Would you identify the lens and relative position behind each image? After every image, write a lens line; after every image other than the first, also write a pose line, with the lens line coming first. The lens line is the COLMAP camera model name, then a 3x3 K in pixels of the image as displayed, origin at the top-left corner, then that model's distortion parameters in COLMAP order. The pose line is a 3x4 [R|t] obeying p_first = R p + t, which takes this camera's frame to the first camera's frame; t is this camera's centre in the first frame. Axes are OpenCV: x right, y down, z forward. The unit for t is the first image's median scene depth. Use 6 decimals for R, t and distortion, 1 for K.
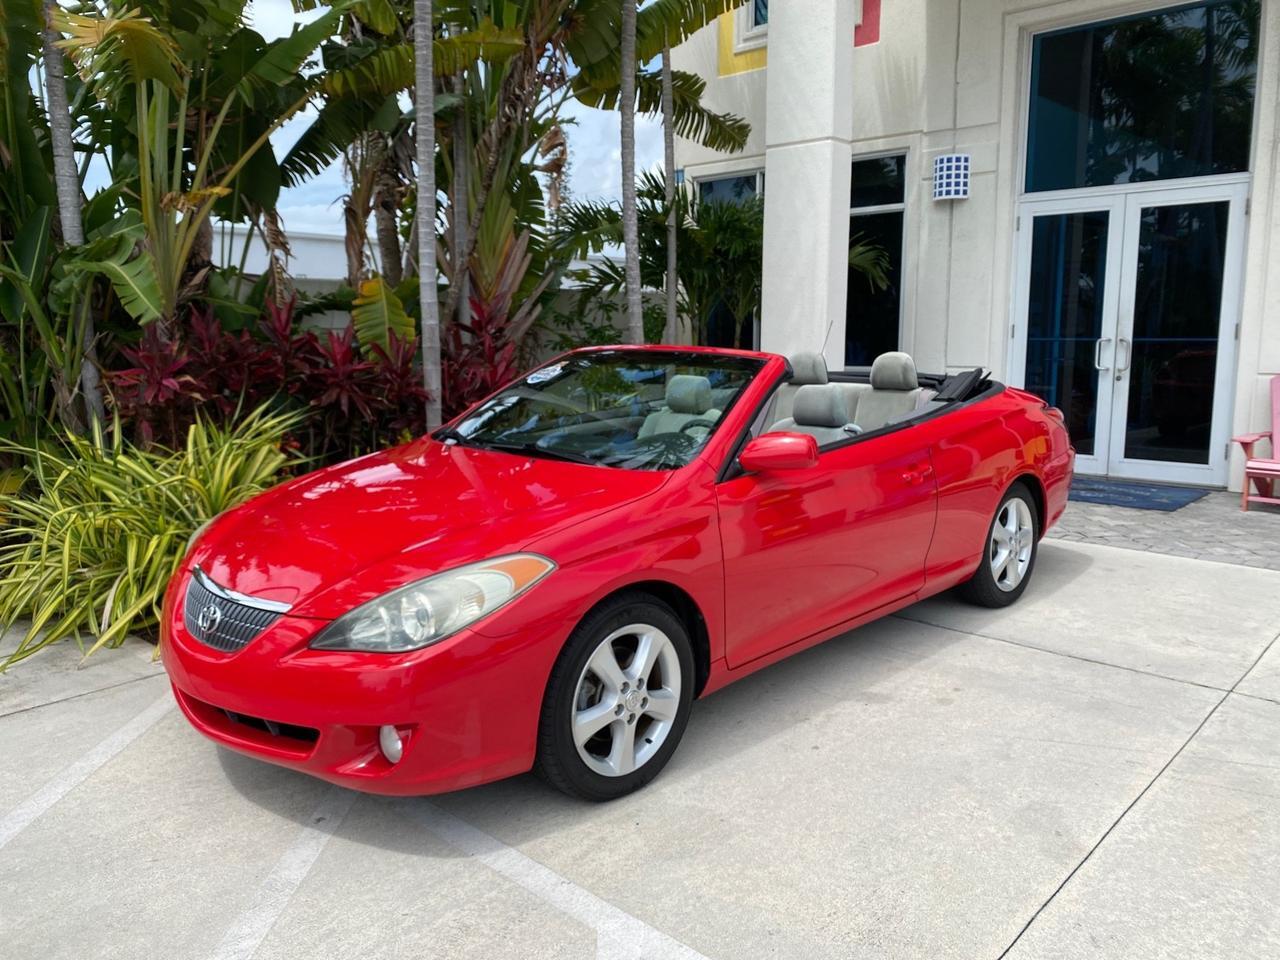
lens RADIAL K [[986.6, 0, 637.2], [0, 986.6, 473.0], [0, 0, 1]] dist [0.020305, -0.024348]
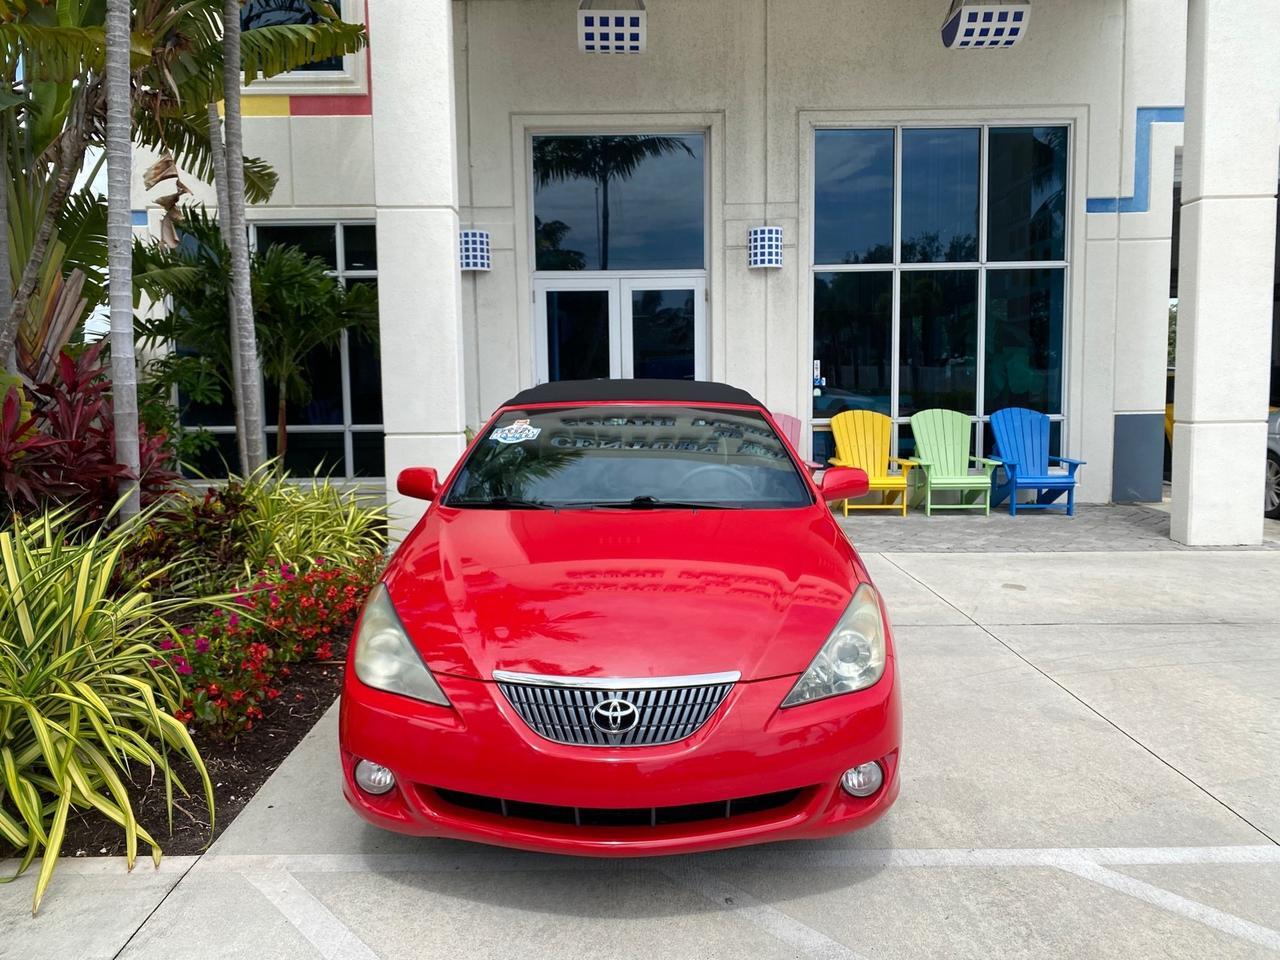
lens RADIAL K [[986.6, 0, 641.6], [0, 986.6, 462.0], [0, 0, 1]] dist [0.020305, -0.024348]
pose [[0.718774, -0.060892, 0.692572, -0.524381], [0.111994, 0.993289, -0.028899, -0.023187], [-0.686164, 0.098336, 0.720770, 0.177228]]
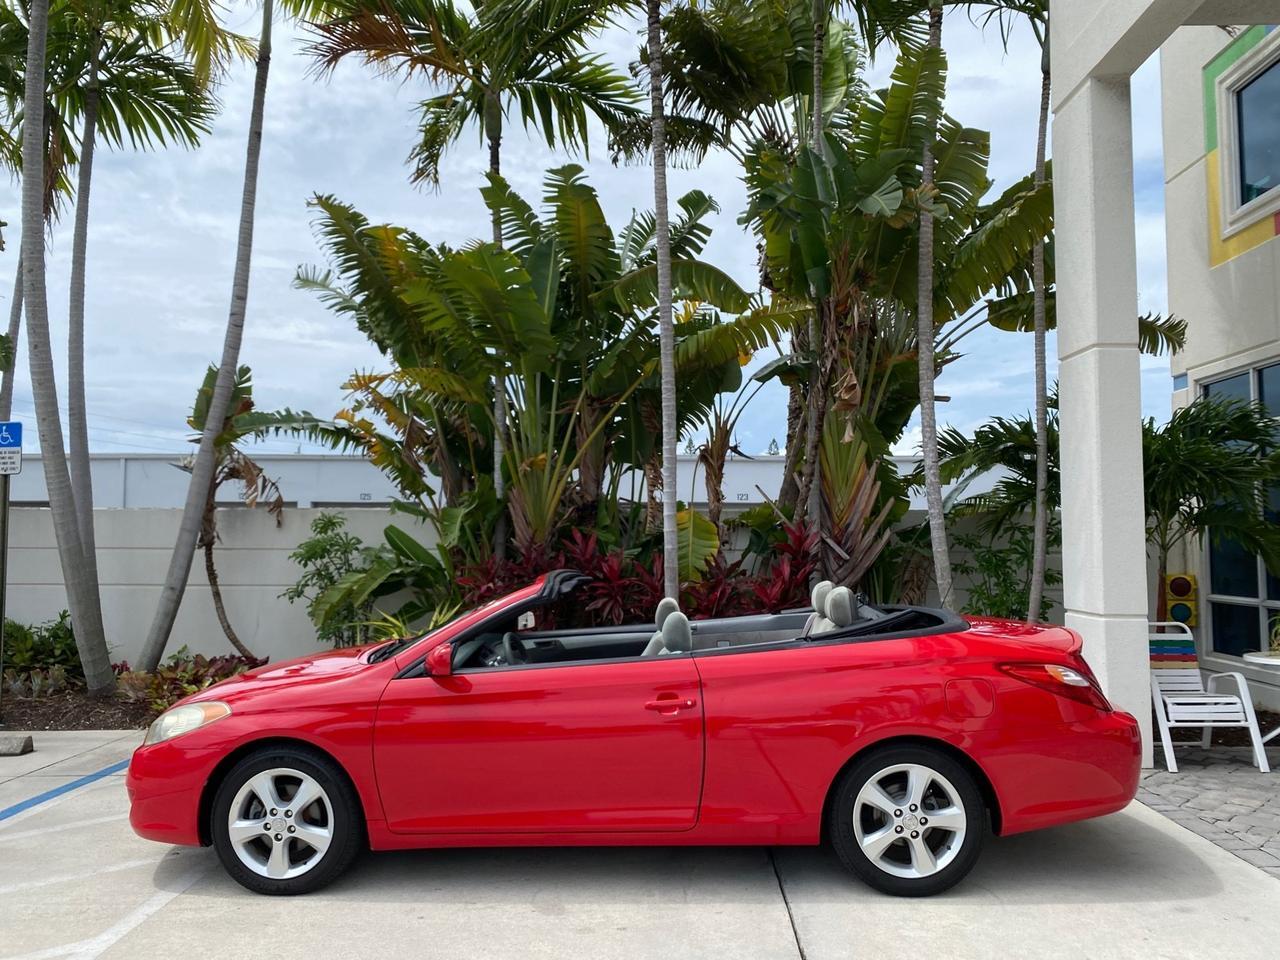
lens RADIAL K [[986.6, 0, 640.8], [0, 986.6, 475.5], [0, 0, 1]] dist [0.020305, -0.024348]
pose [[0.668649, -0.042387, -0.742369, 0.757031], [-0.114842, 0.980508, -0.159422, -0.048708], [0.734656, 0.191852, 0.650748, 0.195993]]
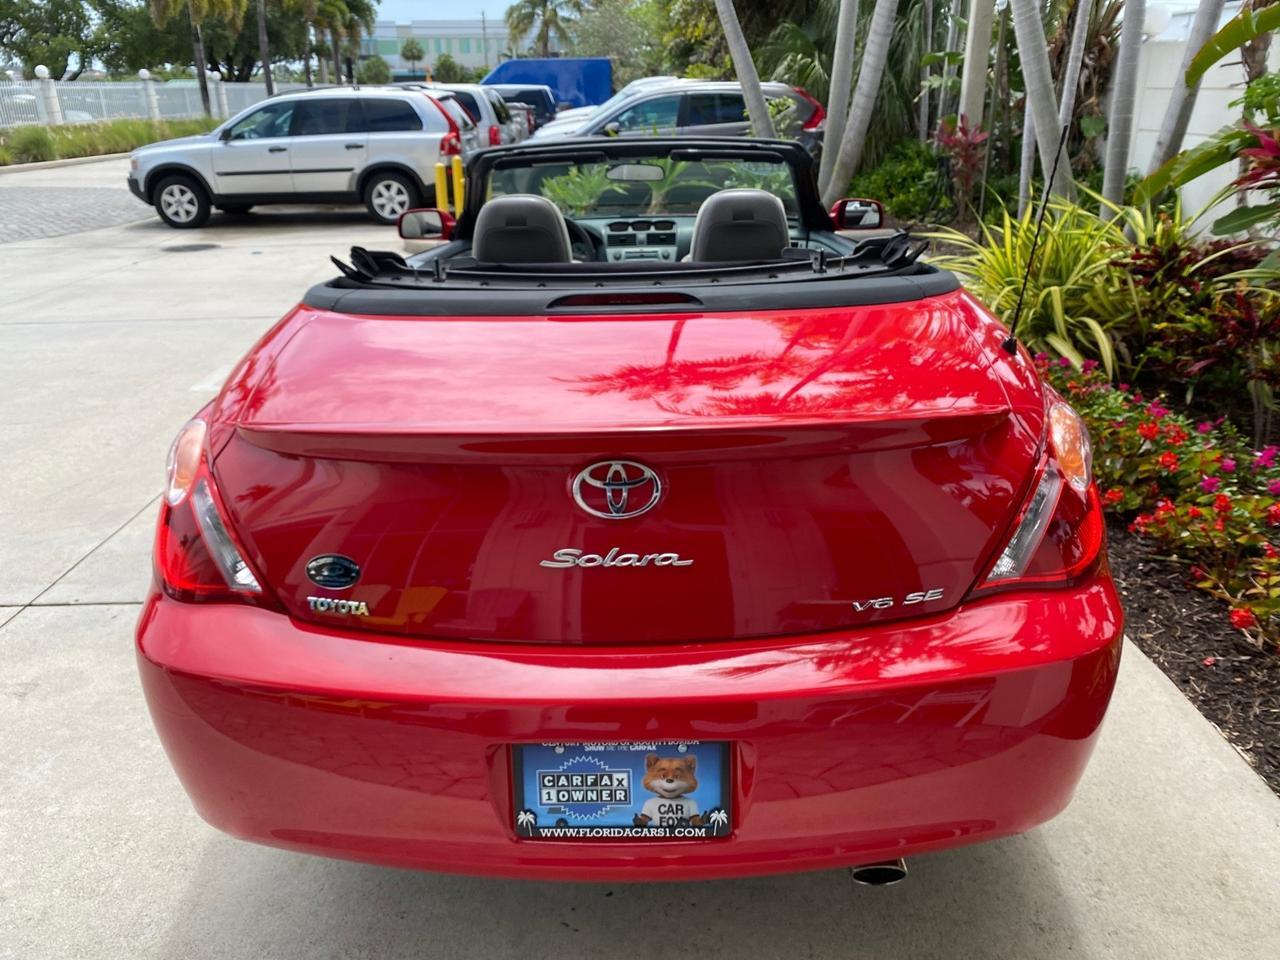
lens RADIAL K [[986.6, 0, 635.2], [0, 986.6, 486.3], [0, 0, 1]] dist [0.020305, -0.024348]
pose [[-0.725418, 0.272839, -0.631923, 0.499566], [-0.079966, 0.878458, 0.471080, -0.203740], [0.683647, 0.392262, -0.615432, 1.242079]]
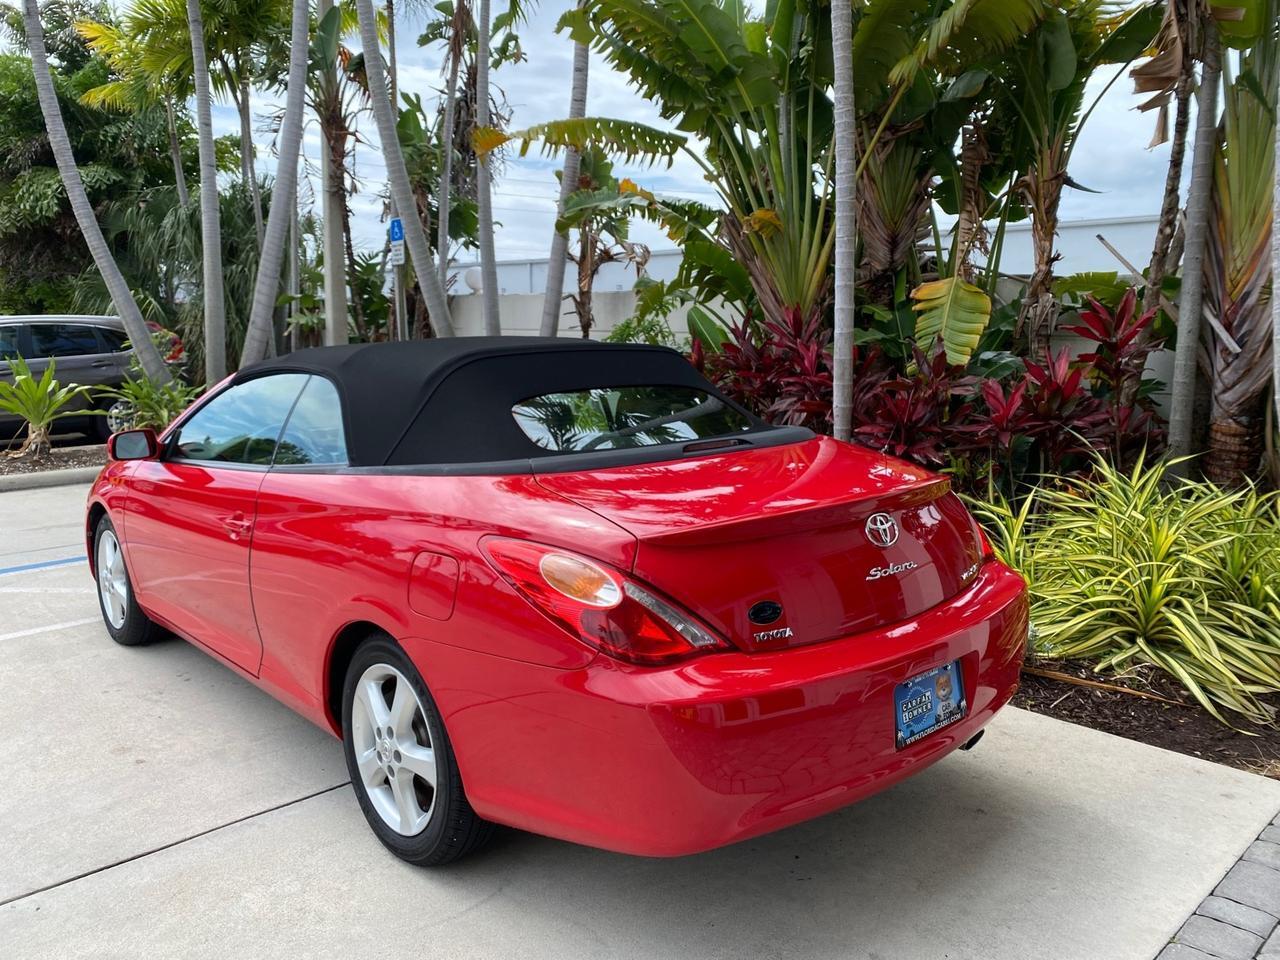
lens RADIAL K [[986.6, 0, 641.6], [0, 986.6, 478.5], [0, 0, 1]] dist [0.020305, -0.024348]
pose [[-0.051080, 0.159734, -0.985838, 0.779296], [-0.149973, 0.974706, 0.165701, -0.163639], [0.987370, 0.156313, -0.025832, 0.986397]]
